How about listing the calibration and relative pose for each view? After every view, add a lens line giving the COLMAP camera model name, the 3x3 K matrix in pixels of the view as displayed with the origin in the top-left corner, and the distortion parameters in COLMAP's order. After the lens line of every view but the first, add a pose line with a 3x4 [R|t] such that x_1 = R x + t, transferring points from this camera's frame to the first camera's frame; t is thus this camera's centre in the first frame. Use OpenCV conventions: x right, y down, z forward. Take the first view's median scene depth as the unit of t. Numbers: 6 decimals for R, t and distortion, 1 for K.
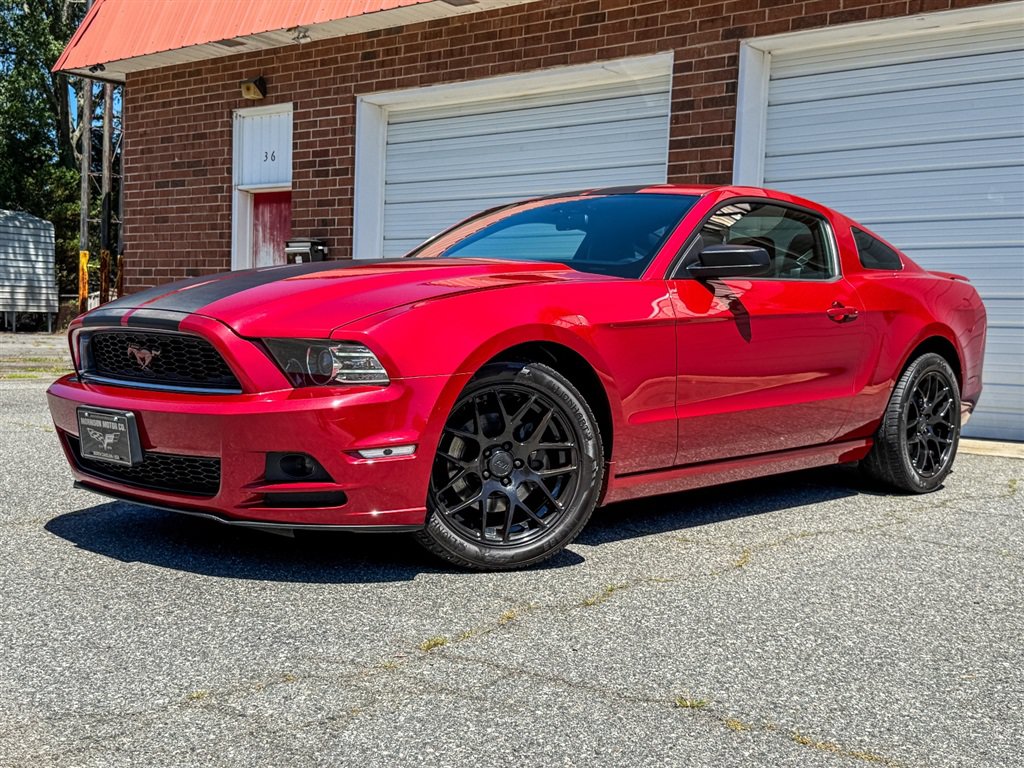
lens RADIAL K [[1191.9, 0, 511.4], [0, 1191.9, 384.5], [0, 0, 1]] dist [0.216842, -0.544731]
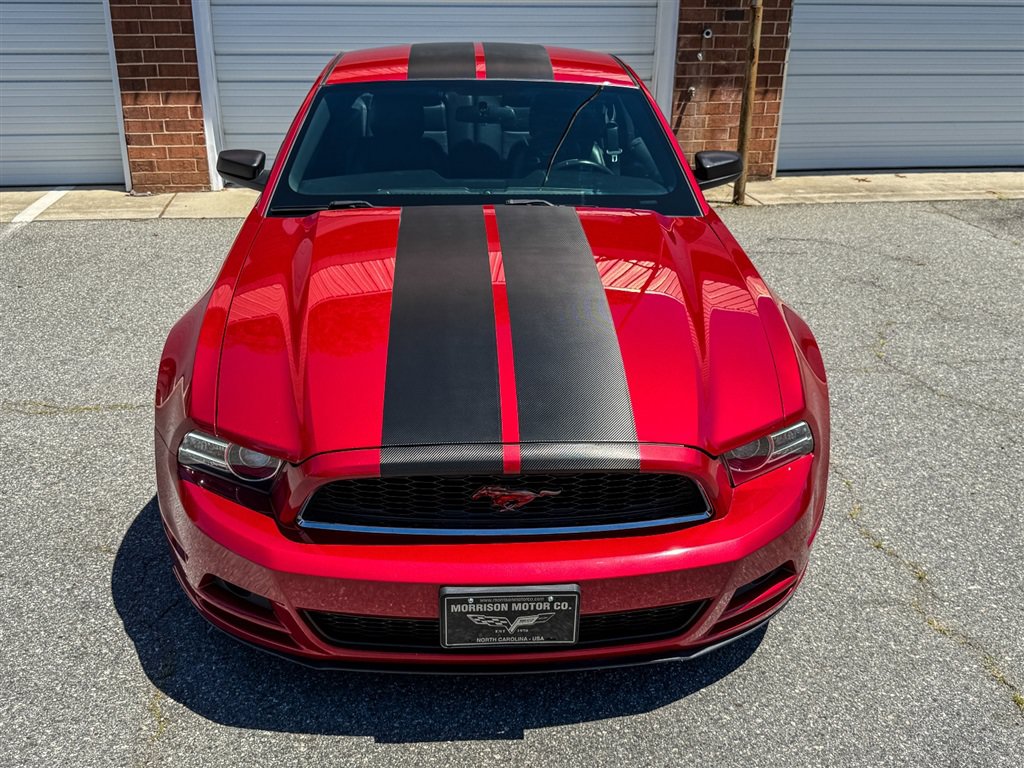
lens RADIAL K [[1012.5, 0, 510.5], [0, 1012.5, 389.0], [0, 0, 1]] dist [0.163266, -0.375570]
pose [[0.681874, -0.299977, 0.667129, -0.271257], [0.044598, 0.927393, 0.371421, -0.122133], [-0.730109, -0.223510, 0.645744, 0.240640]]
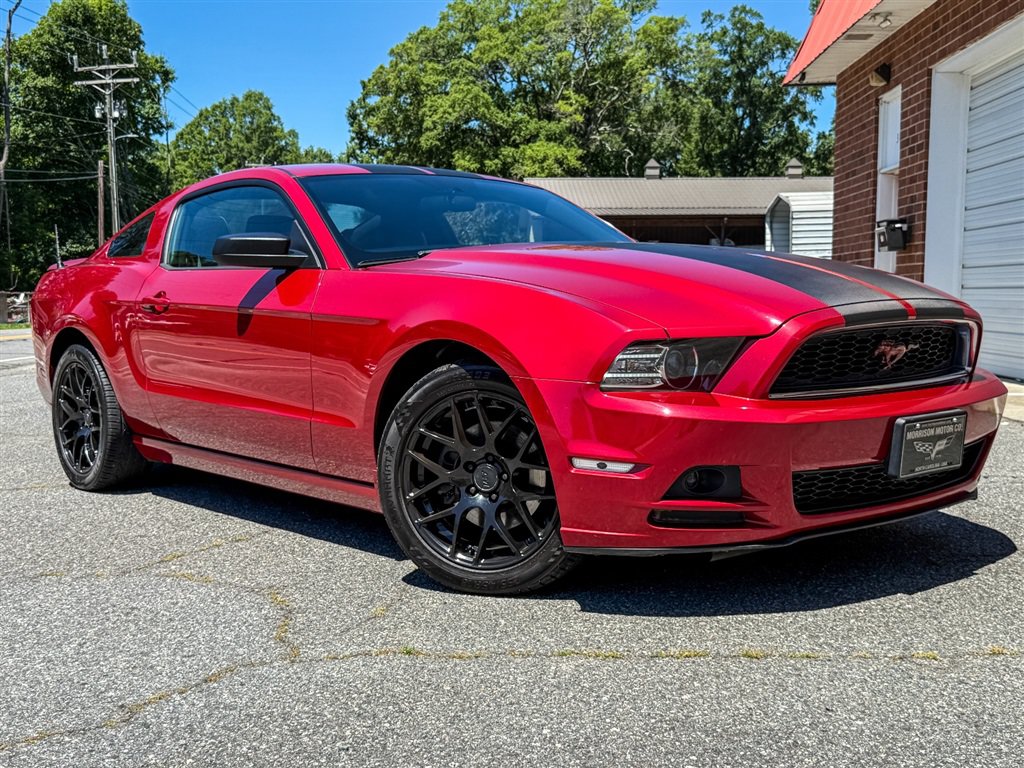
lens RADIAL K [[1191.9, 0, 511.4], [0, 1191.9, 384.5], [0, 0, 1]] dist [0.216842, -0.544731]
pose [[0.602225, 0.022902, -0.797998, 0.594450], [-0.008520, 0.999716, 0.022261, -0.000004], [0.798281, -0.006608, 0.602249, 0.160840]]
